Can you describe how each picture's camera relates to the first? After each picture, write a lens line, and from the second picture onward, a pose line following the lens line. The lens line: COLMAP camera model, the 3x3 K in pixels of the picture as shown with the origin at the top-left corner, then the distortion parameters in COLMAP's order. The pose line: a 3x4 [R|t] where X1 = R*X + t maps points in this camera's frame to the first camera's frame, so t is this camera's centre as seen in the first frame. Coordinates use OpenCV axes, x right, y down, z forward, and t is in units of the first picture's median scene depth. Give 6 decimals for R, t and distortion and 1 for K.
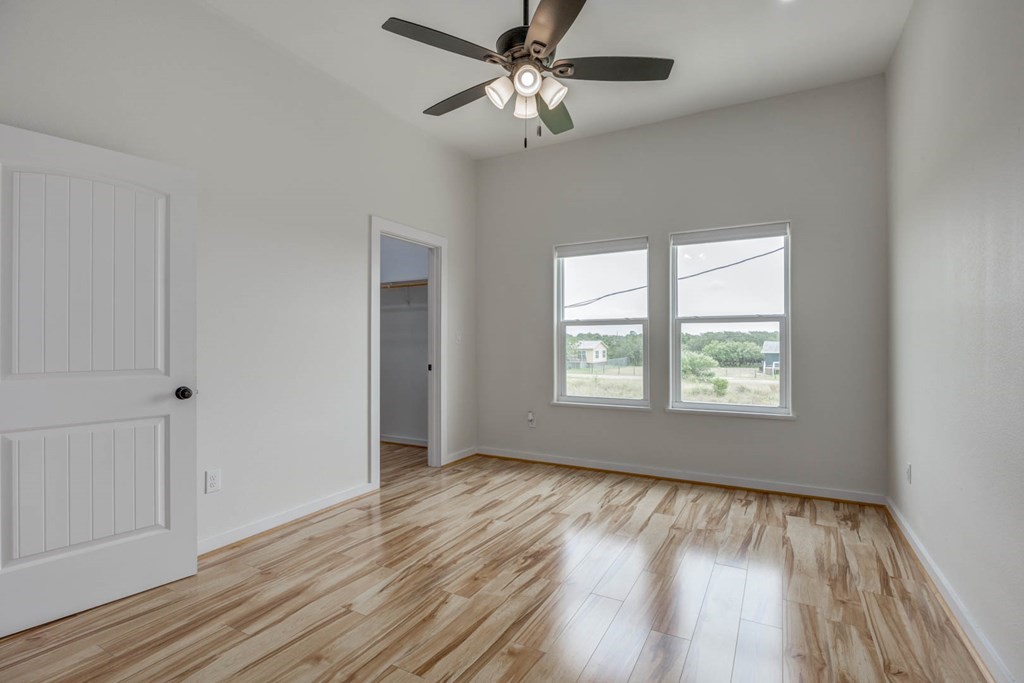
lens RADIAL K [[482.2, 0, 512.0], [0, 482.2, 341.5], [0, 0, 1]] dist [-0.005124, -0.000230]
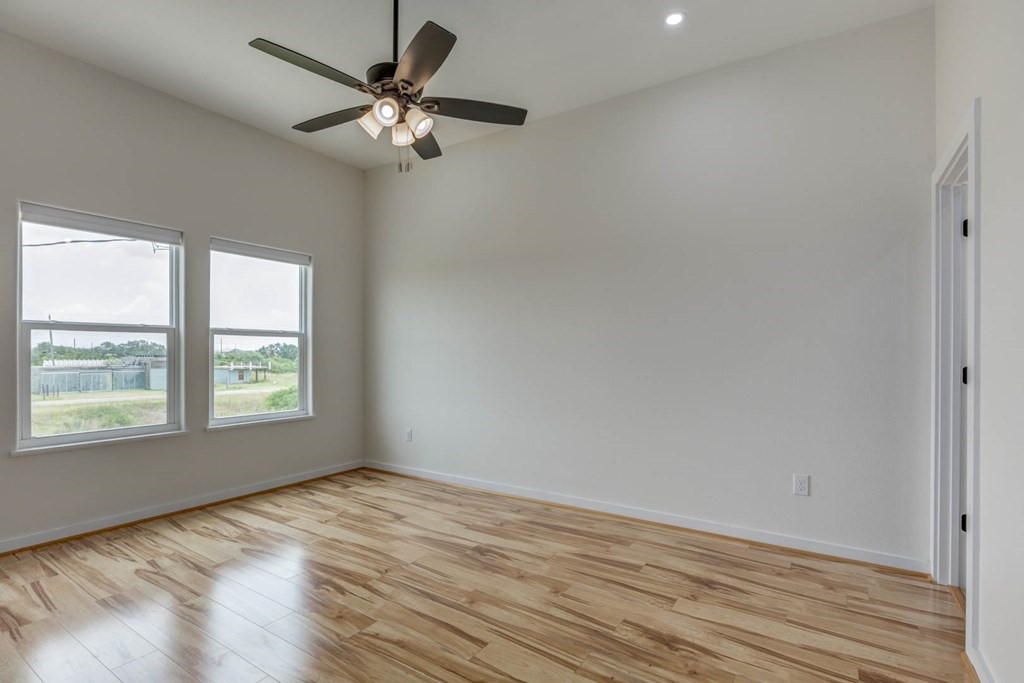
lens RADIAL K [[492.2, 0, 523.2], [0, 492.2, 352.5], [0, 0, 1]] dist [-0.003442, 0.000039]
pose [[0.059592, 0.006937, 0.998199, -0.681544], [-0.003929, 0.999970, -0.006715, 0.001168], [-0.998215, -0.003522, 0.059617, 0.420251]]
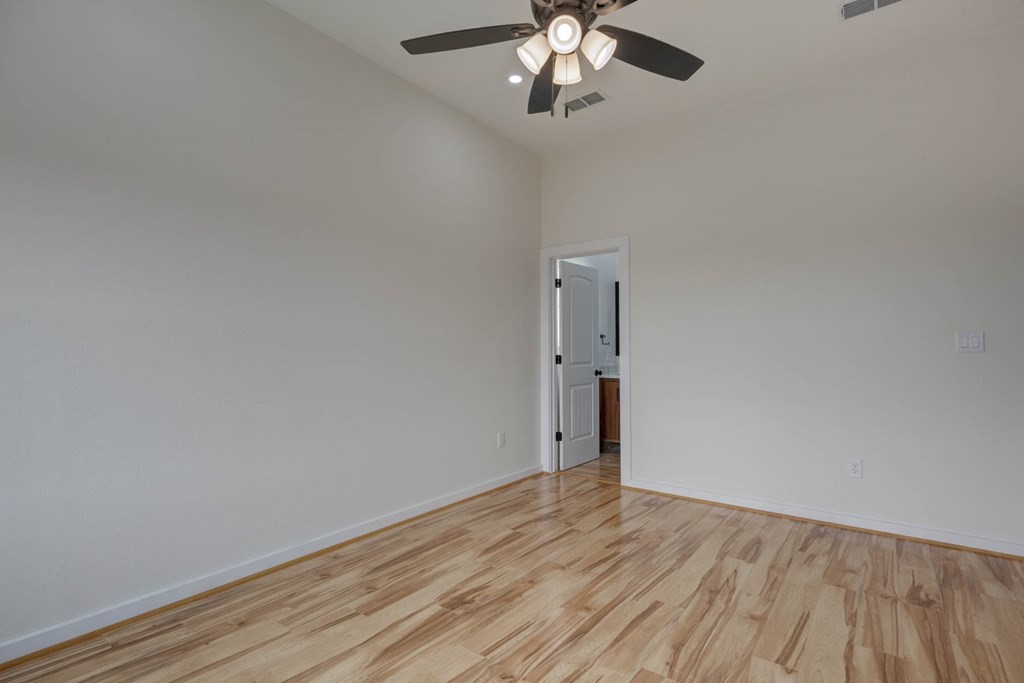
lens RADIAL K [[482.2, 0, 512.0], [0, 482.2, 341.5], [0, 0, 1]] dist [-0.005124, -0.000230]
pose [[-0.989294, 0.010169, 0.145585, 0.002583], [0.007564, 0.999801, -0.018433, -0.001292], [-0.145743, -0.017134, -0.989174, 1.188356]]
